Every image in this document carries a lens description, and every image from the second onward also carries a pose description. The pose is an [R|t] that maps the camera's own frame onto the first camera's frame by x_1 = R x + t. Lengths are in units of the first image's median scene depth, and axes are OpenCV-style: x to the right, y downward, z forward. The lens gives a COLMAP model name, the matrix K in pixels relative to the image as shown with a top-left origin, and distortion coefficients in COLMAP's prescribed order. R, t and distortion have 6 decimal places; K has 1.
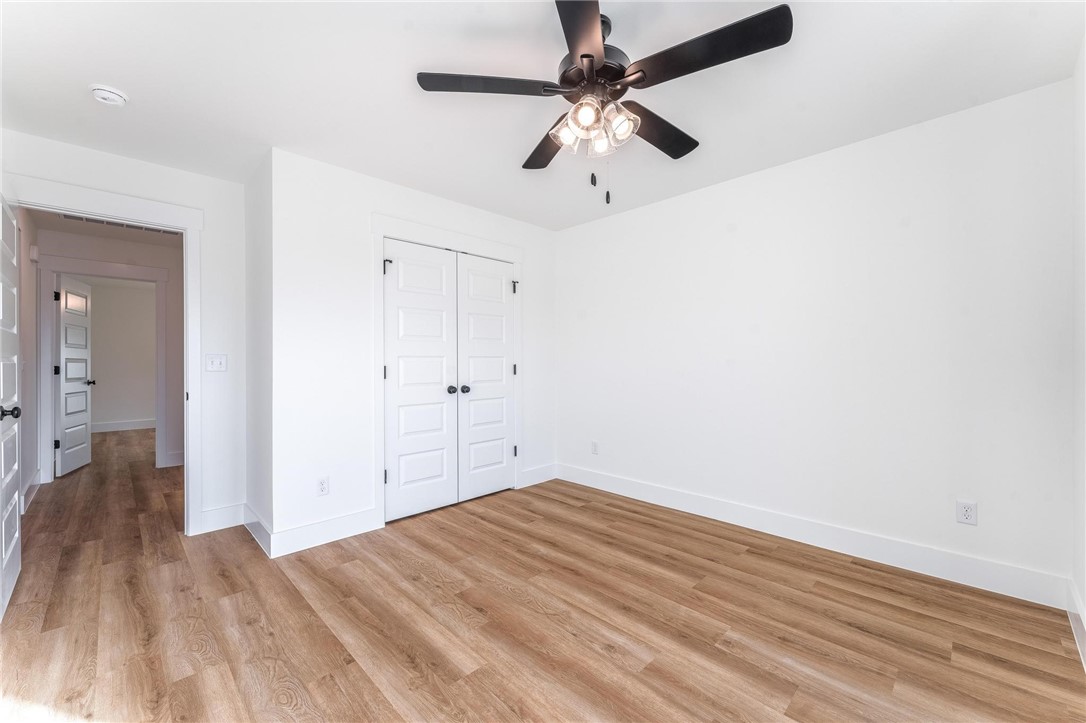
lens RADIAL K [[434.1, 0, 544.7], [0, 434.1, 361.8], [0, 0, 1]] dist [0.001832, 0.000089]
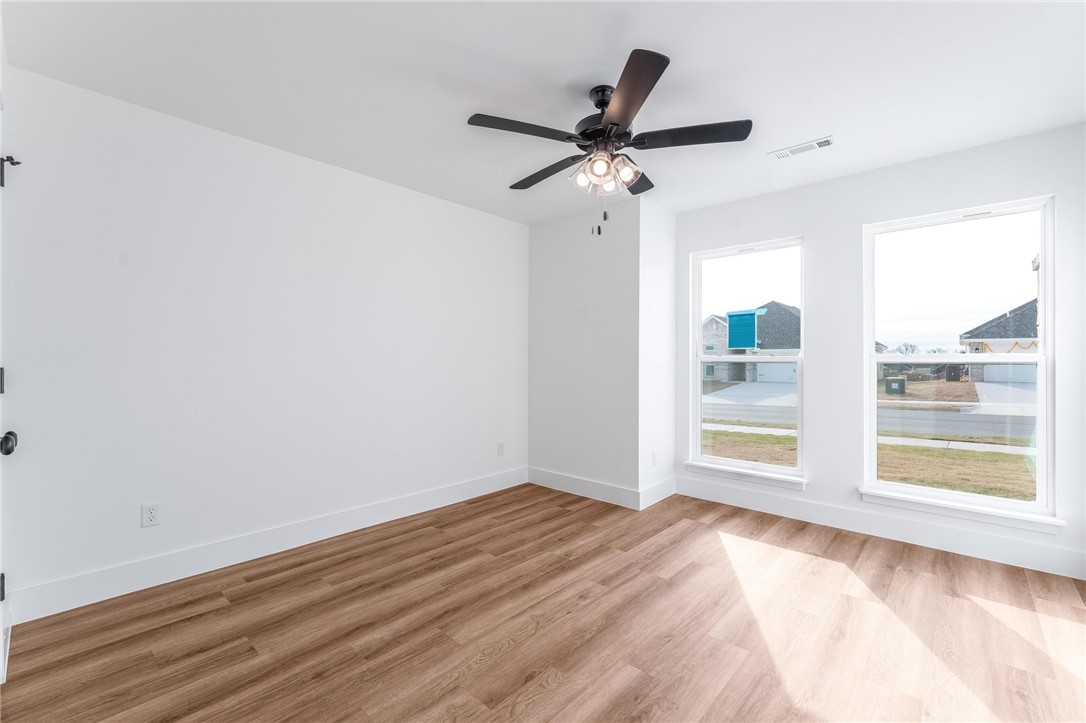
lens RADIAL K [[457.7, 0, 543.0], [0, 457.7, 361.5], [0, 0, 1]] dist [-0.000659, -0.000139]
pose [[-0.044447, 0.000981, 0.999011, -0.822878], [-0.000497, 0.999999, -0.001004, -0.003902], [-0.999012, -0.000541, -0.044446, 0.847831]]
